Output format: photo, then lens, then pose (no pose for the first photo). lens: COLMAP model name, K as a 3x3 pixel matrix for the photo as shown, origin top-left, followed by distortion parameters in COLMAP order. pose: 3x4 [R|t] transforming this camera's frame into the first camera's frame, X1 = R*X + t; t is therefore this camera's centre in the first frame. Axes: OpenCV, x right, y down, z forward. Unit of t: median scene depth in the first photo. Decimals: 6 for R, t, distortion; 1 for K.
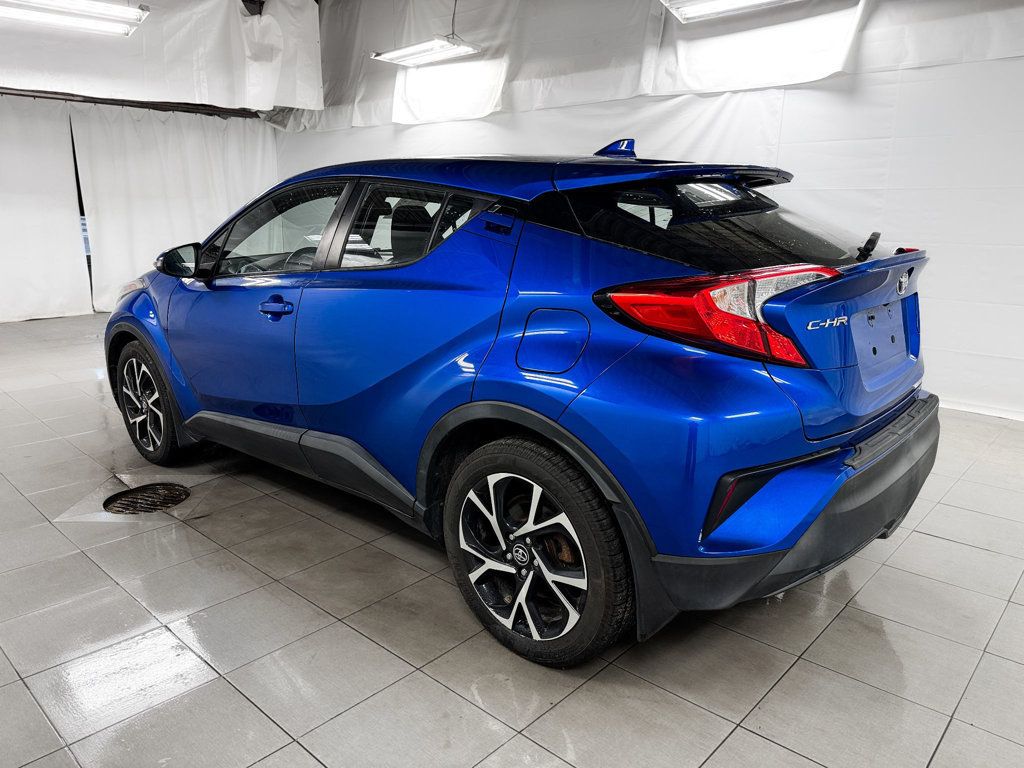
lens RADIAL K [[729.1, 0, 509.9], [0, 729.1, 384.2], [0, 0, 1]] dist [0.001216, -0.014093]
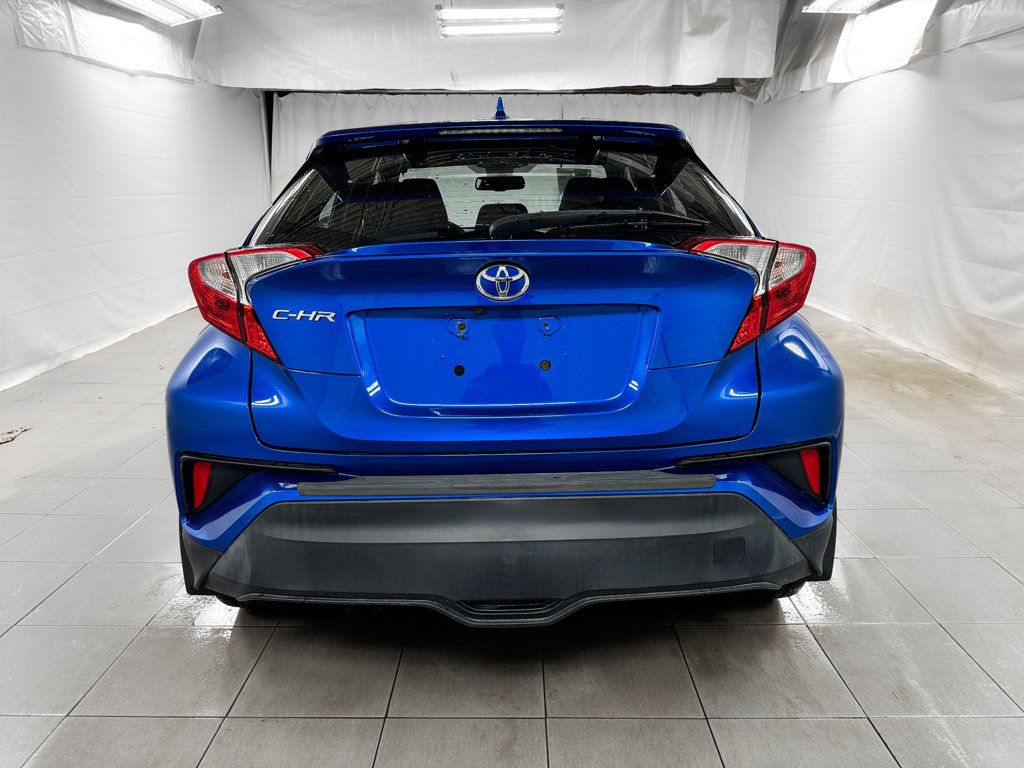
lens RADIAL K [[729.1, 0, 518.0], [0, 729.1, 393.6], [0, 0, 1]] dist [0.001216, -0.014093]
pose [[0.681448, 0.186364, -0.707741, 0.284935], [-0.155811, 0.981809, 0.108510, -0.029262], [0.715089, 0.036330, 0.698089, 0.140249]]
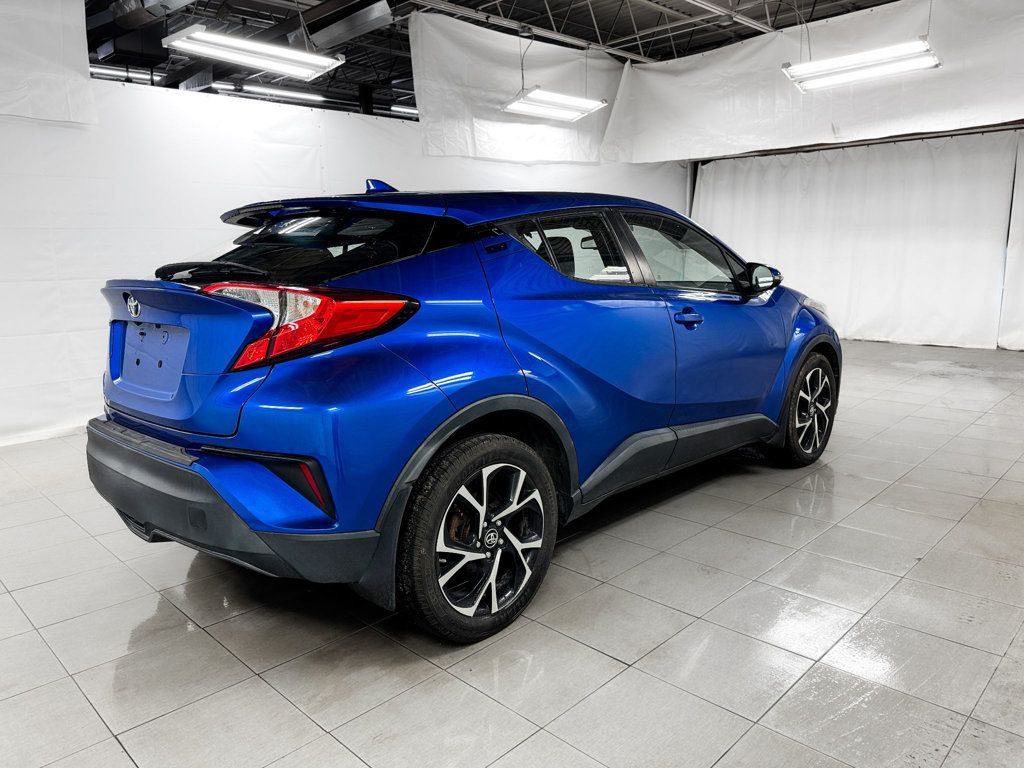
lens RADIAL K [[729.1, 0, 506.1], [0, 729.1, 388.2], [0, 0, 1]] dist [0.001216, -0.014093]
pose [[-0.035041, 0.168526, -0.985074, 0.437490], [-0.205740, 0.963350, 0.172128, -0.087440], [0.977979, 0.208701, 0.000915, 0.420382]]
